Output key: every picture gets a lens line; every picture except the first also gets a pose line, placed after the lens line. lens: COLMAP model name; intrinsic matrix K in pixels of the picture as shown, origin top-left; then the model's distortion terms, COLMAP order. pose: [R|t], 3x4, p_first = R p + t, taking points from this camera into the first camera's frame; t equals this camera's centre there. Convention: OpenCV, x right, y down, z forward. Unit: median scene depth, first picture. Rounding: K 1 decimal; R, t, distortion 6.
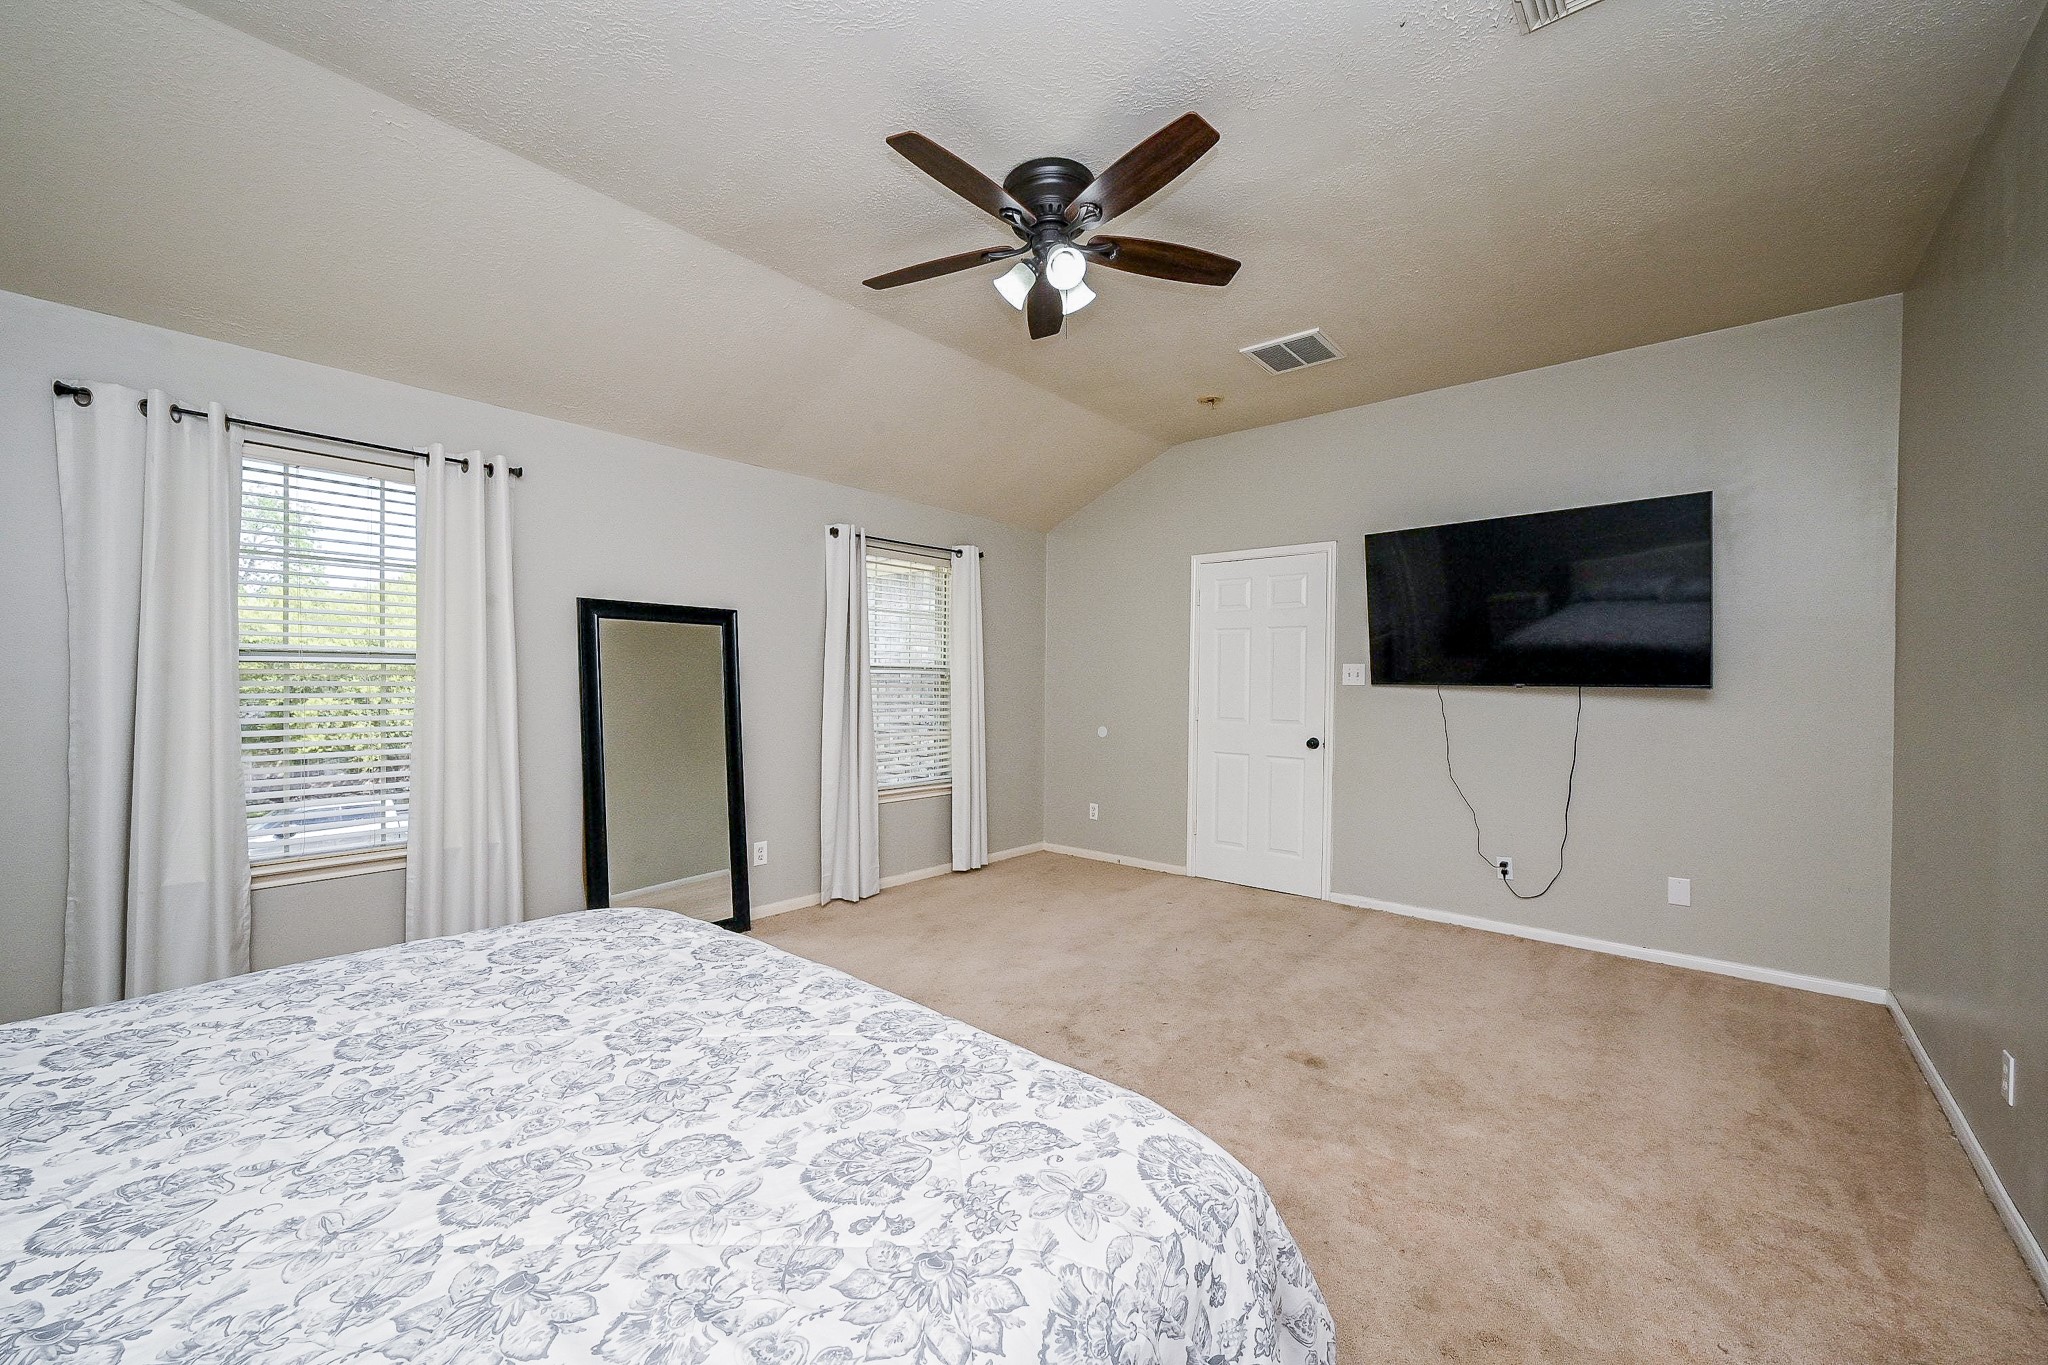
lens RADIAL K [[818.4, 0, 1005.6], [0, 818.4, 681.4], [0, 0, 1]] dist [-0.000712, -0.000105]
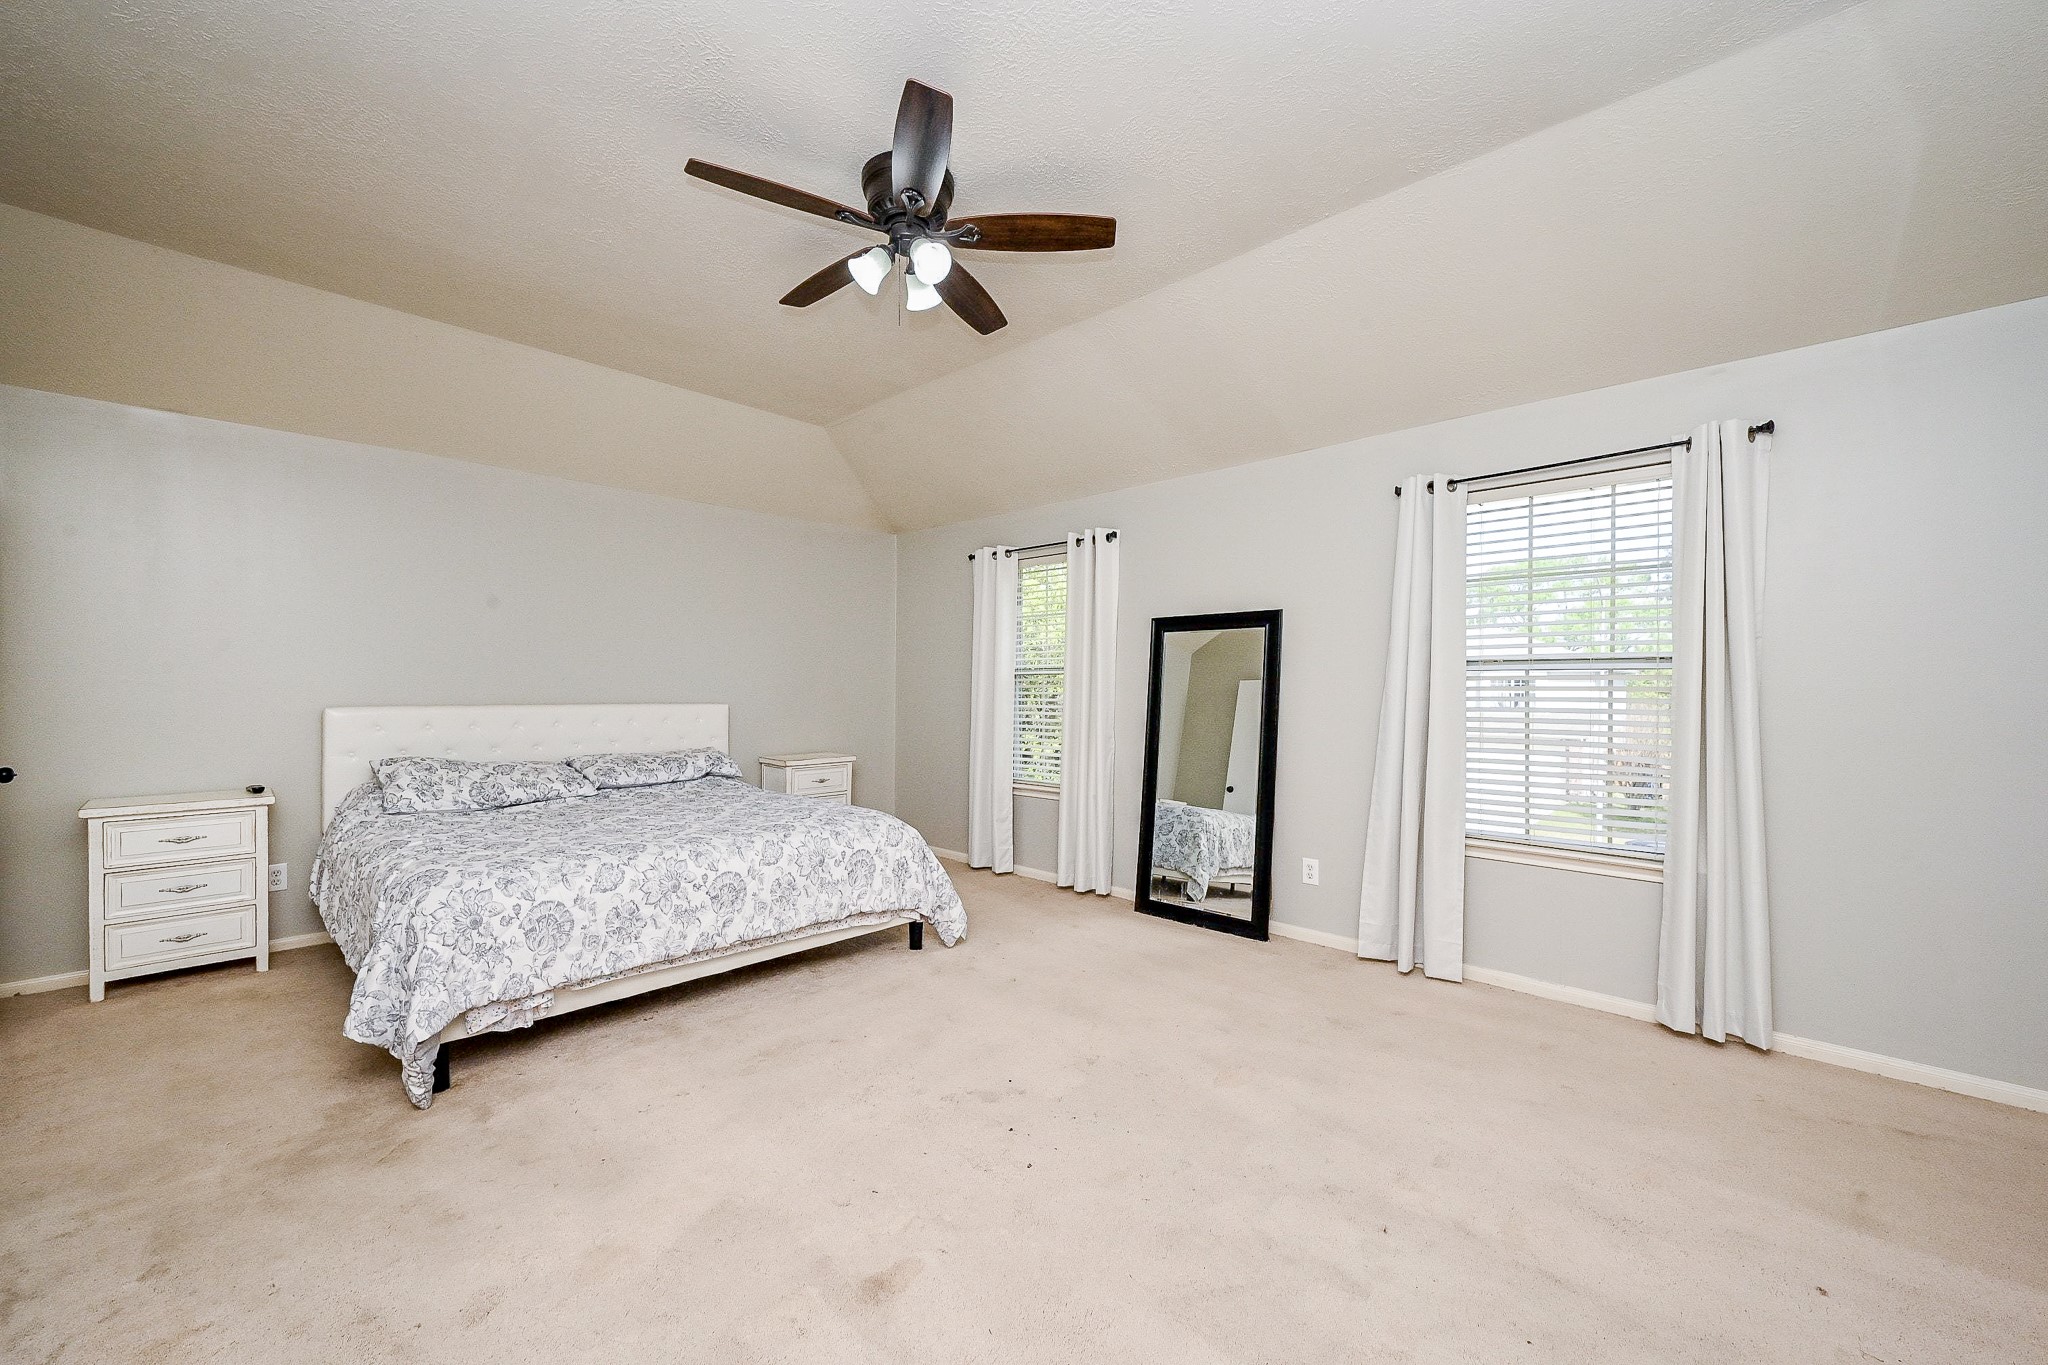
lens RADIAL K [[818.4, 0, 1005.6], [0, 818.4, 681.4], [0, 0, 1]] dist [-0.000712, -0.000105]
pose [[-0.078411, -0.010431, -0.996867, 0.642473], [0.000364, 0.999945, -0.010492, 0.007489], [0.996921, -0.001186, -0.078403, 0.733664]]
